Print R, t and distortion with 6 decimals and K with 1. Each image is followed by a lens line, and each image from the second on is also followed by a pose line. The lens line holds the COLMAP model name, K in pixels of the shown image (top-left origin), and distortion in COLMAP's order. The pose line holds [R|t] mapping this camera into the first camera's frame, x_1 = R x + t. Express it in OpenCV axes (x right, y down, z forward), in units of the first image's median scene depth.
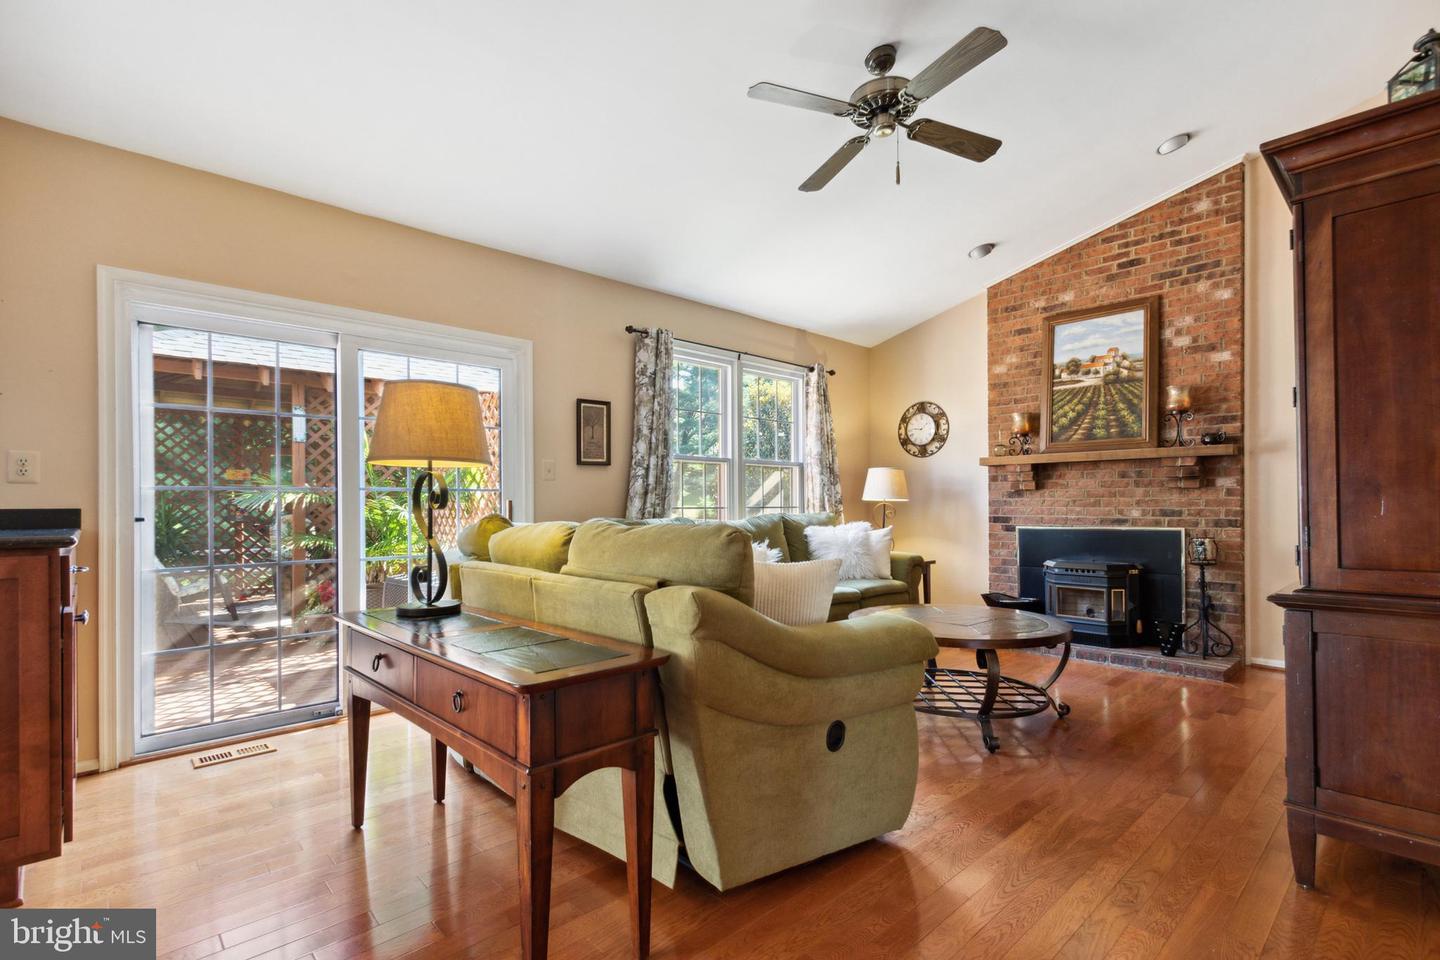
lens RADIAL K [[671.3, 0, 708.4], [0, 671.3, 502.7], [0, 0, 1]] dist [-0.000792, -0.000187]
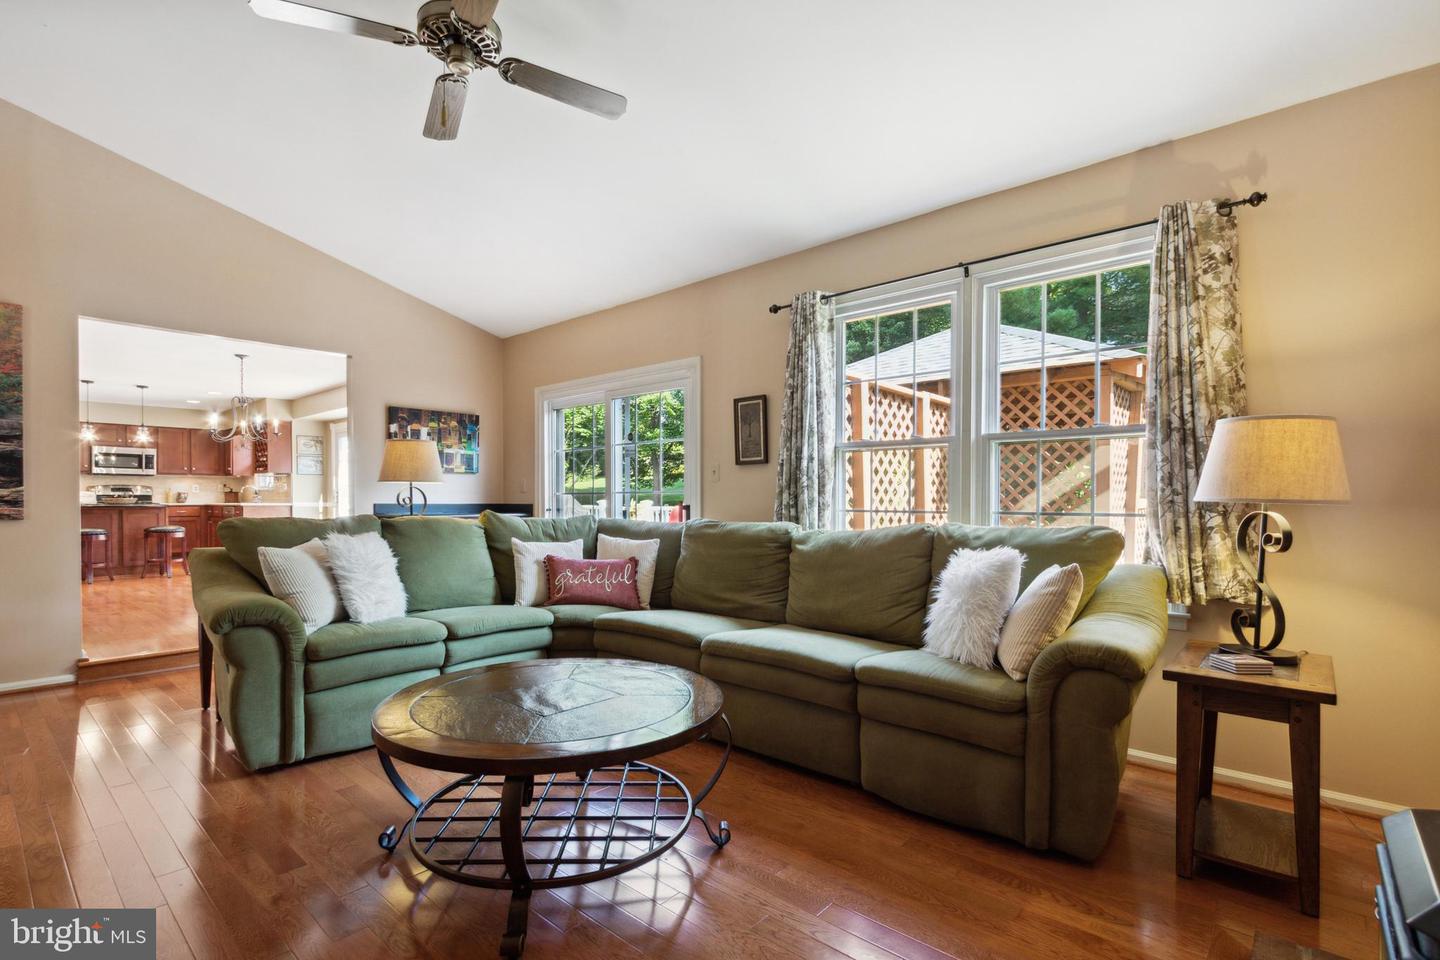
lens RADIAL K [[671.3, 0, 708.4], [0, 671.3, 502.7], [0, 0, 1]] dist [-0.000792, -0.000187]
pose [[0.099504, 0.013106, -0.994951, 0.713094], [0.002600, 0.999906, 0.013431, -0.012157], [0.995034, -0.003923, 0.099461, 0.766564]]
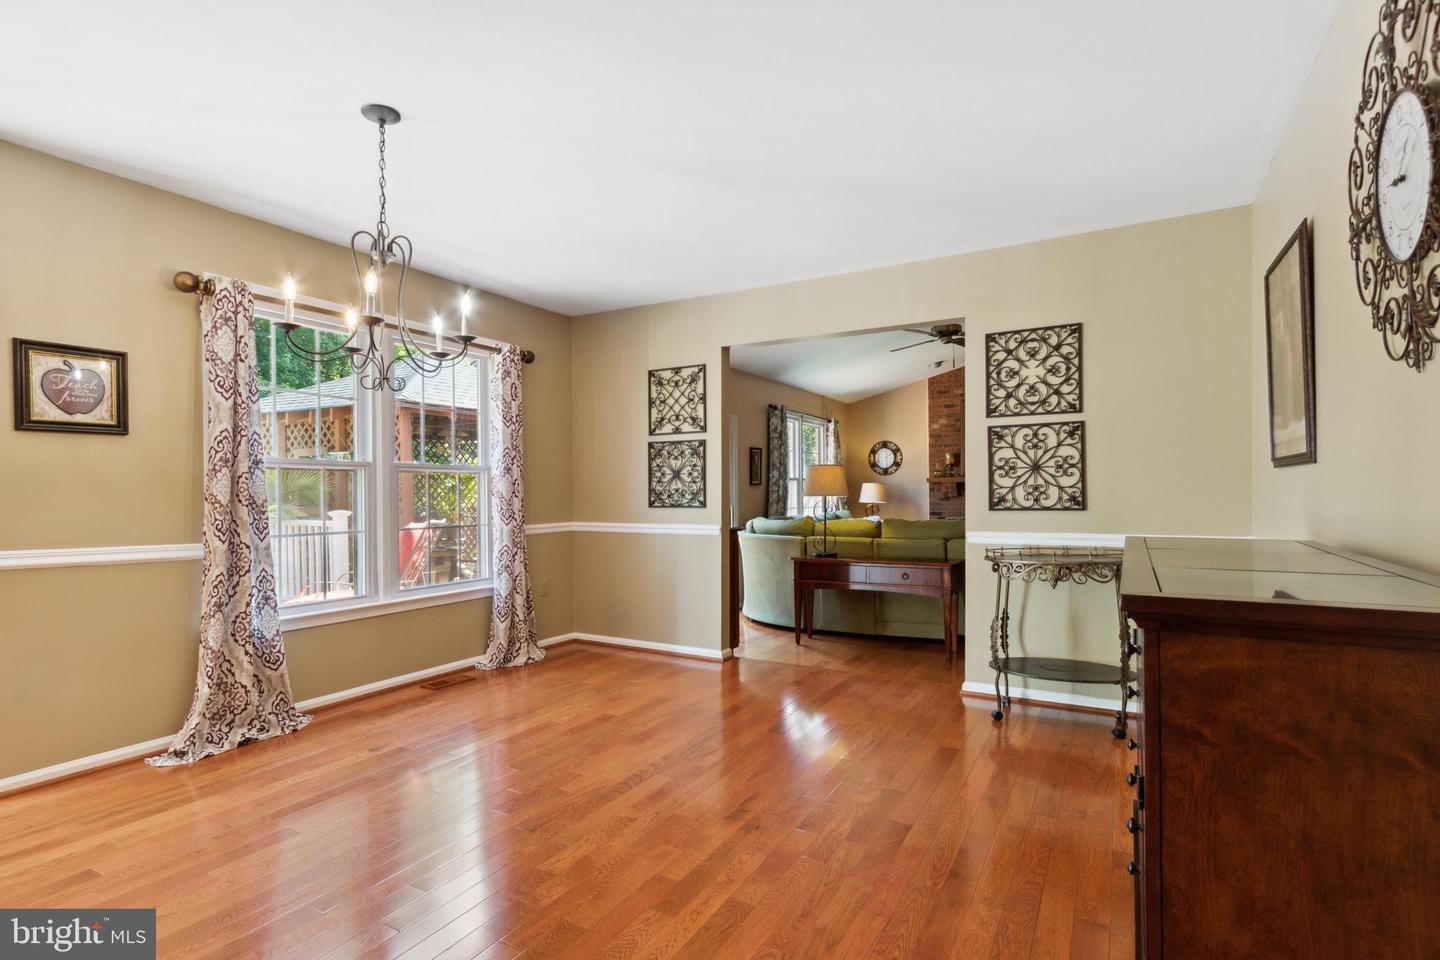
lens RADIAL K [[739.0, 0, 716.7], [0, 739.0, 495.3], [0, 0, 1]] dist [0.002238, 0.000258]
pose [[0.948335, -0.003333, 0.317253, -0.781085], [0.002395, 0.999992, 0.003347, -0.033542], [-0.317261, -0.002414, 0.948335, -0.690482]]
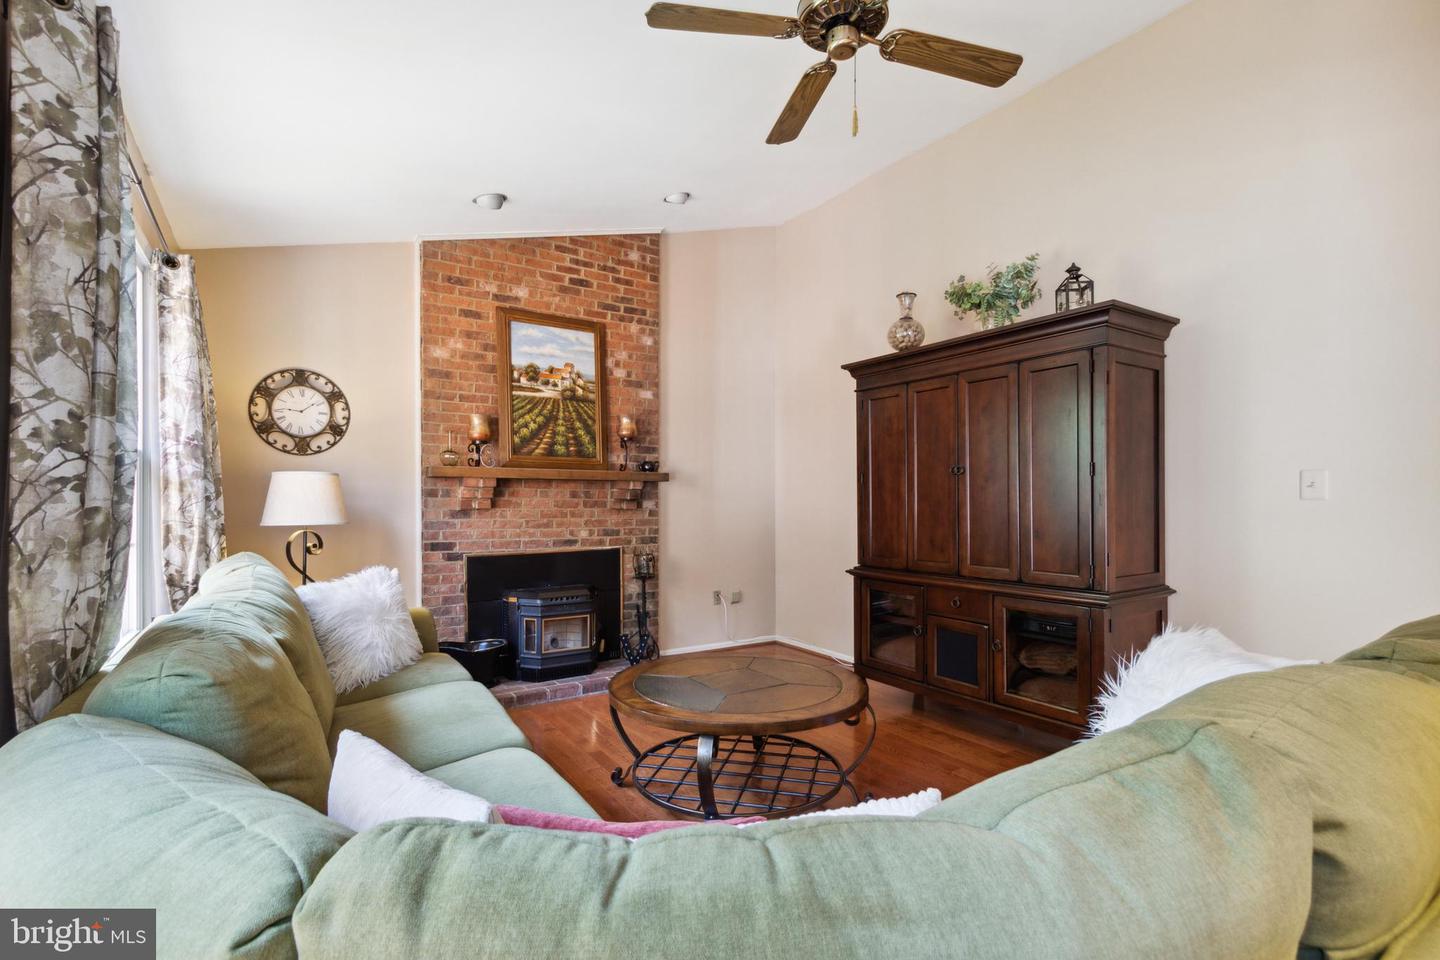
lens RADIAL K [[671.3, 0, 708.4], [0, 671.3, 502.7], [0, 0, 1]] dist [-0.000792, -0.000187]
pose [[0.167146, 0.001715, 0.985931, -0.311513], [-0.005958, 0.999982, -0.000730, -0.029791], [-0.985914, -0.005752, 0.167153, 0.629597]]
